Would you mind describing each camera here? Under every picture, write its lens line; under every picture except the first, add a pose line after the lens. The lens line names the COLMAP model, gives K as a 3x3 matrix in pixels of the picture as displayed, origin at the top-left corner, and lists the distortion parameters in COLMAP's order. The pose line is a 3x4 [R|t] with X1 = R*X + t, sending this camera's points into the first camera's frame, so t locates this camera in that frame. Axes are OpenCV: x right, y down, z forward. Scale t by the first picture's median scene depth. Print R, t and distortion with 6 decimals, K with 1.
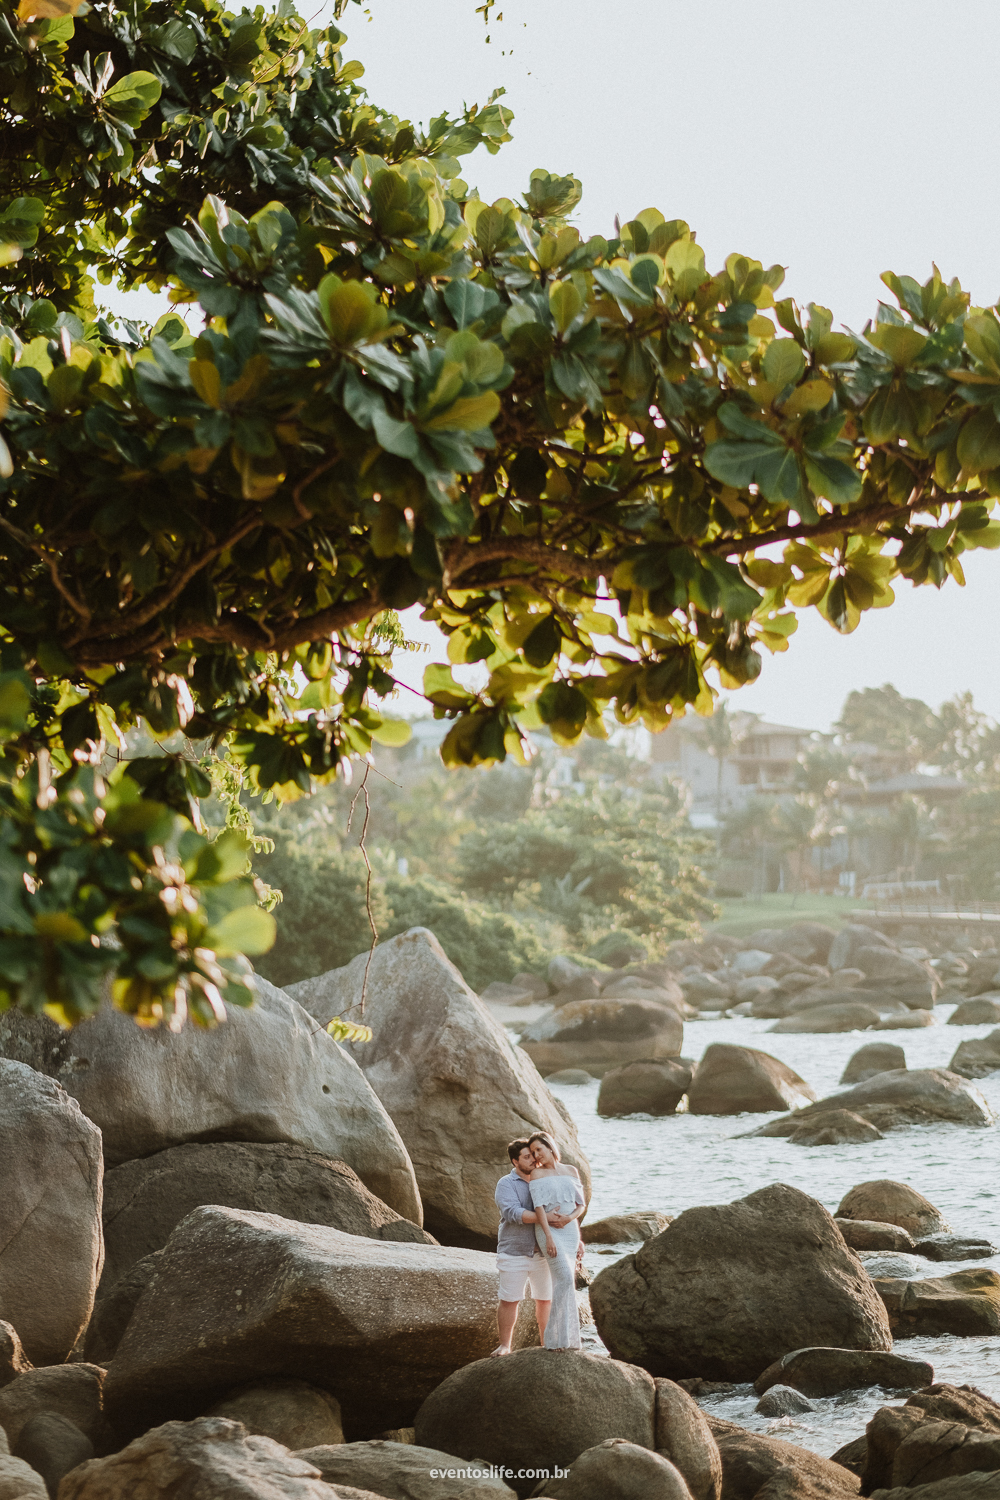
lens RADIAL K [[4179.7, 0, 500.0], [0, 4179.7, 750.0], [0, 0, 1]] dist [-0.059903, 0.713641]
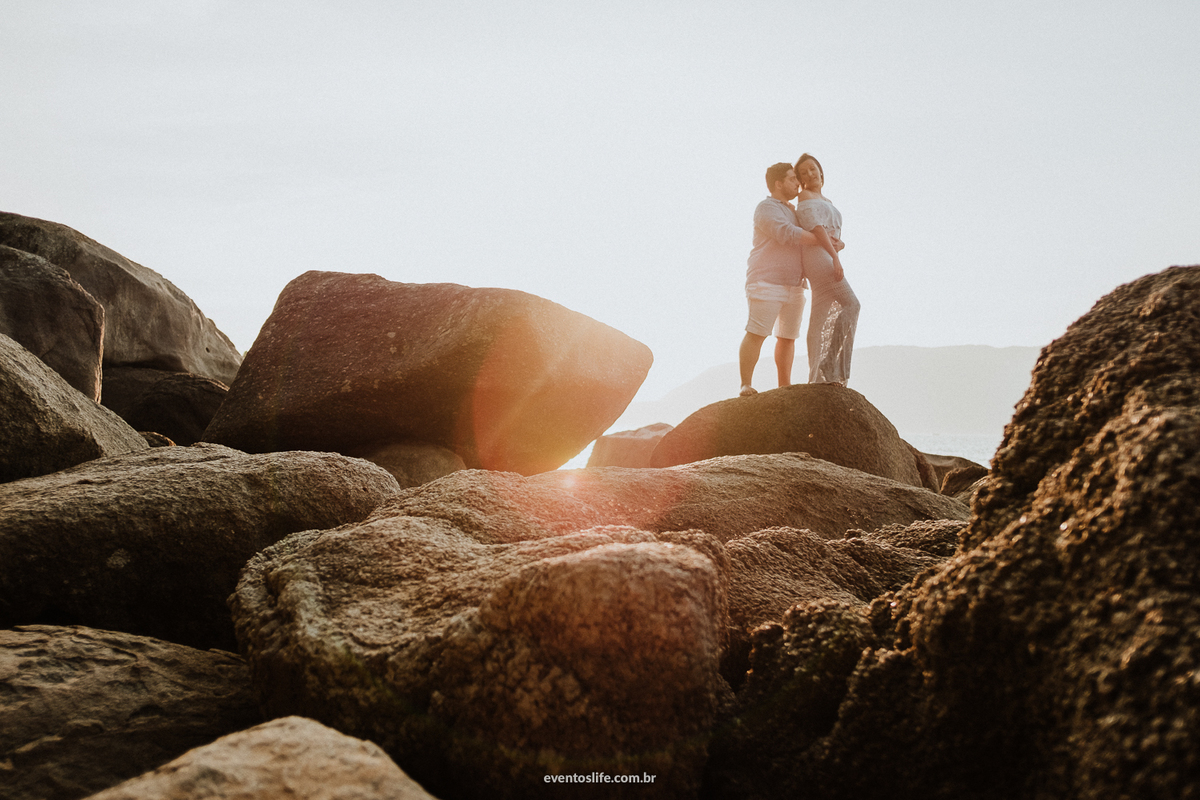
lens RADIAL K [[1032.5, 0, 600.0], [0, 1032.5, 400.0], [0, 0, 1]] dist [-0.006118, 0.001254]
pose [[0.891452, 0.078910, 0.446191, -0.115076], [-0.071543, 0.996879, -0.033364, 0.140563], [-0.447432, -0.002180, 0.894315, 0.737025]]
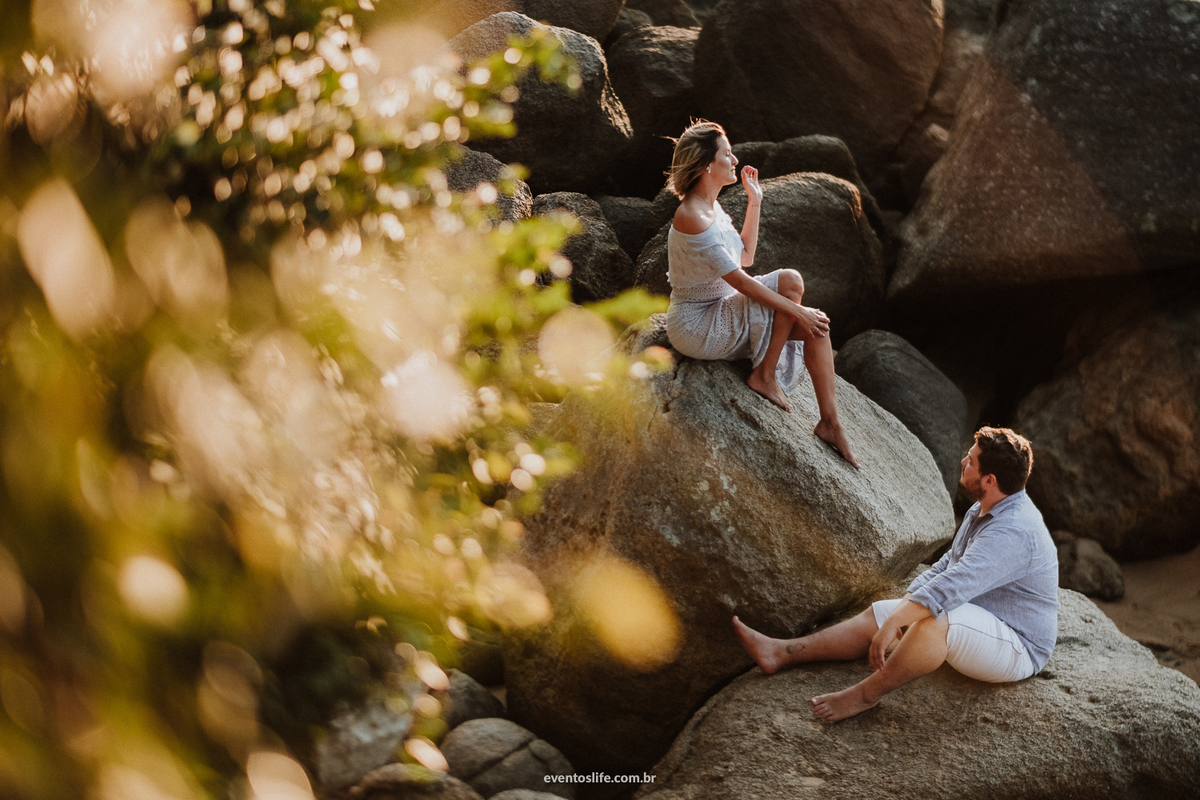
lens RADIAL K [[3343.8, 0, 600.0], [0, 3343.8, 400.0], [0, 0, 1]] dist [-0.059903, 0.713641]
pose [[0.991840, 0.014525, 0.126660, -0.194956], [-0.060859, 0.926929, 0.370269, -0.002607], [-0.112026, -0.374955, 0.920249, 0.541563]]
